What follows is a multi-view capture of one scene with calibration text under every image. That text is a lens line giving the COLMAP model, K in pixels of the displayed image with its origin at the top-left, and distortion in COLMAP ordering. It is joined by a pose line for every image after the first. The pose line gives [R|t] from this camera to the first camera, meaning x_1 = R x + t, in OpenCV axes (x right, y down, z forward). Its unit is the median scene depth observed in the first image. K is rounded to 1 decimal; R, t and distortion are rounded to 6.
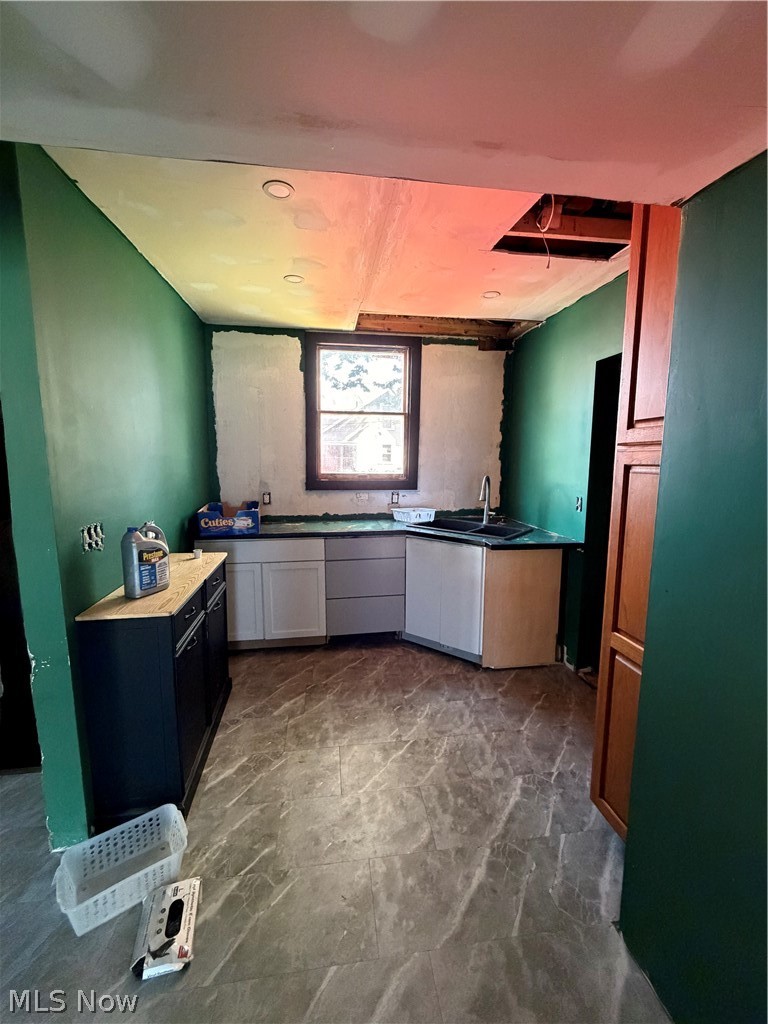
lens RADIAL K [[407.7, 0, 383.5], [0, 407.7, 509.8], [0, 0, 1]] dist [-0.002827, 0.000640]
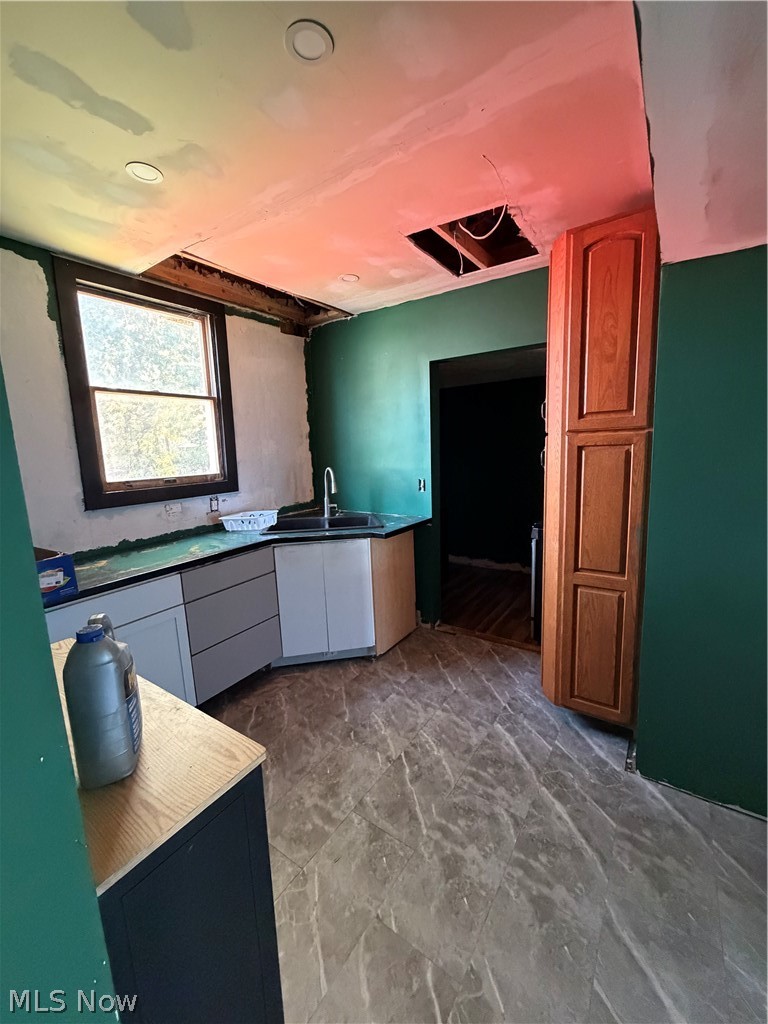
lens RADIAL K [[407.7, 0, 387.2], [0, 407.7, 509.1], [0, 0, 1]] dist [-0.002827, 0.000640]
pose [[0.678493, -0.145606, 0.720033, -0.412750], [0.132668, 0.988330, 0.074846, -0.044894], [-0.722528, 0.044743, 0.689892, 0.272369]]
